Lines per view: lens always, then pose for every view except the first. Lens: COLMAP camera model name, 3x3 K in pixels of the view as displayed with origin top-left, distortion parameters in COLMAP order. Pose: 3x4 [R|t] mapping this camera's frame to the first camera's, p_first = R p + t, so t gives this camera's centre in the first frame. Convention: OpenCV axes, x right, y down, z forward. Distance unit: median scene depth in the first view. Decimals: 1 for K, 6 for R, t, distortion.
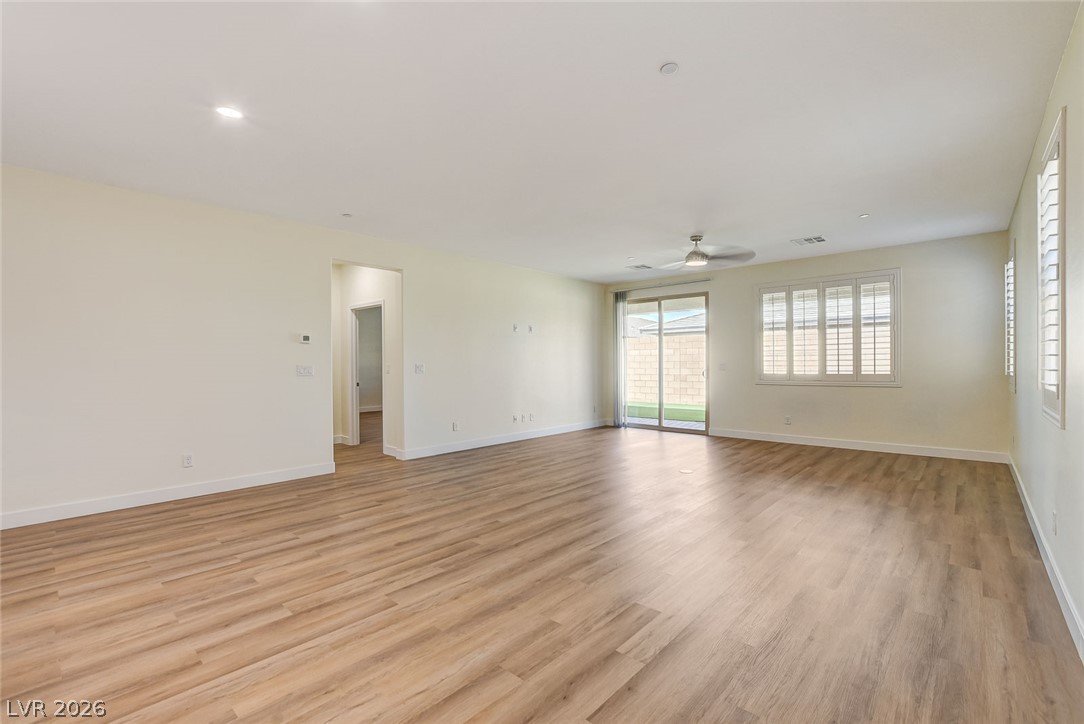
lens RADIAL K [[477.3, 0, 538.7], [0, 477.3, 369.7], [0, 0, 1]] dist [-0.005883, 0.002074]
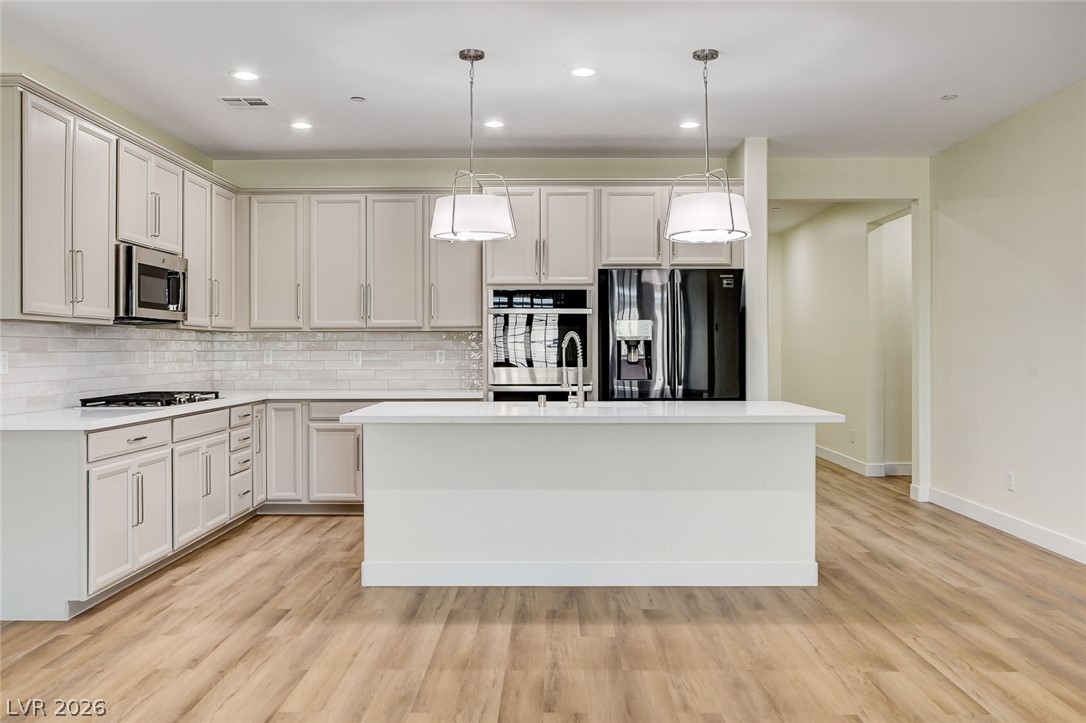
lens RADIAL K [[913.9, 0, 543.7], [0, 913.9, 352.4], [0, 0, 1]] dist [-0.026870, 0.025643]
pose [[-0.738811, 0.010484, -0.673831, 0.145889], [-0.002453, 0.999831, 0.018245, -0.011367], [0.673908, 0.015132, -0.738660, 0.934627]]
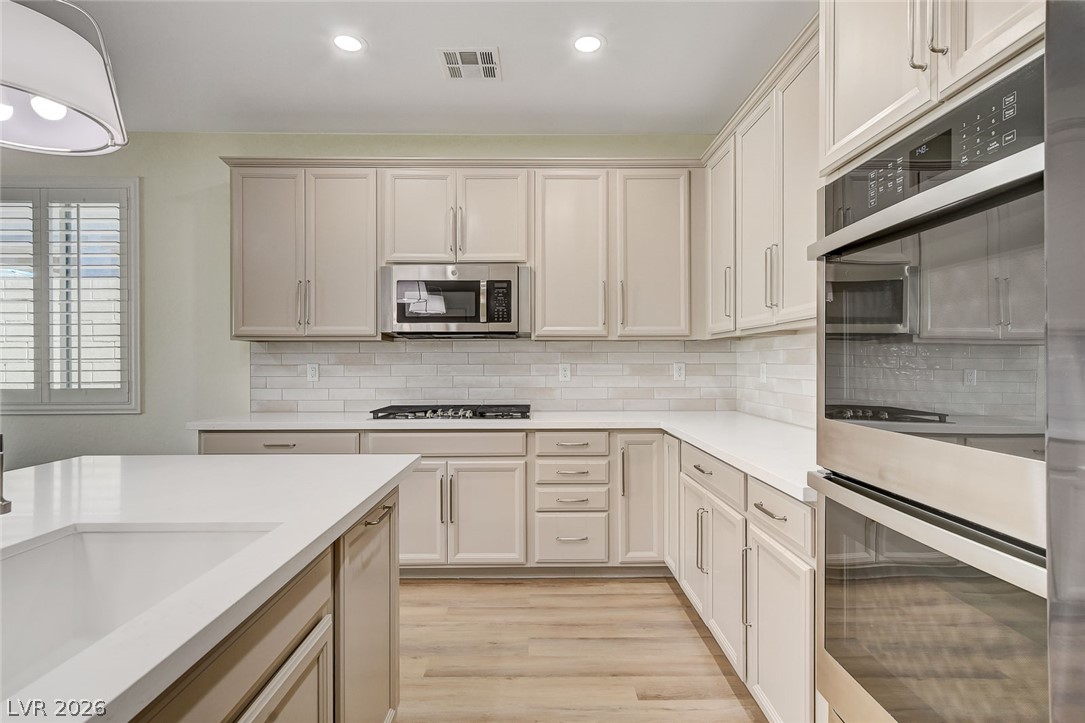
lens RADIAL K [[535.1, 0, 548.2], [0, 535.1, 360.2], [0, 0, 1]] dist [-0.003470, 0.001519]
pose [[-0.692501, 0.010623, 0.721339, -0.891412], [0.017891, 0.999837, 0.002451, 0.005310], [-0.721195, 0.014603, -0.692578, 0.099339]]
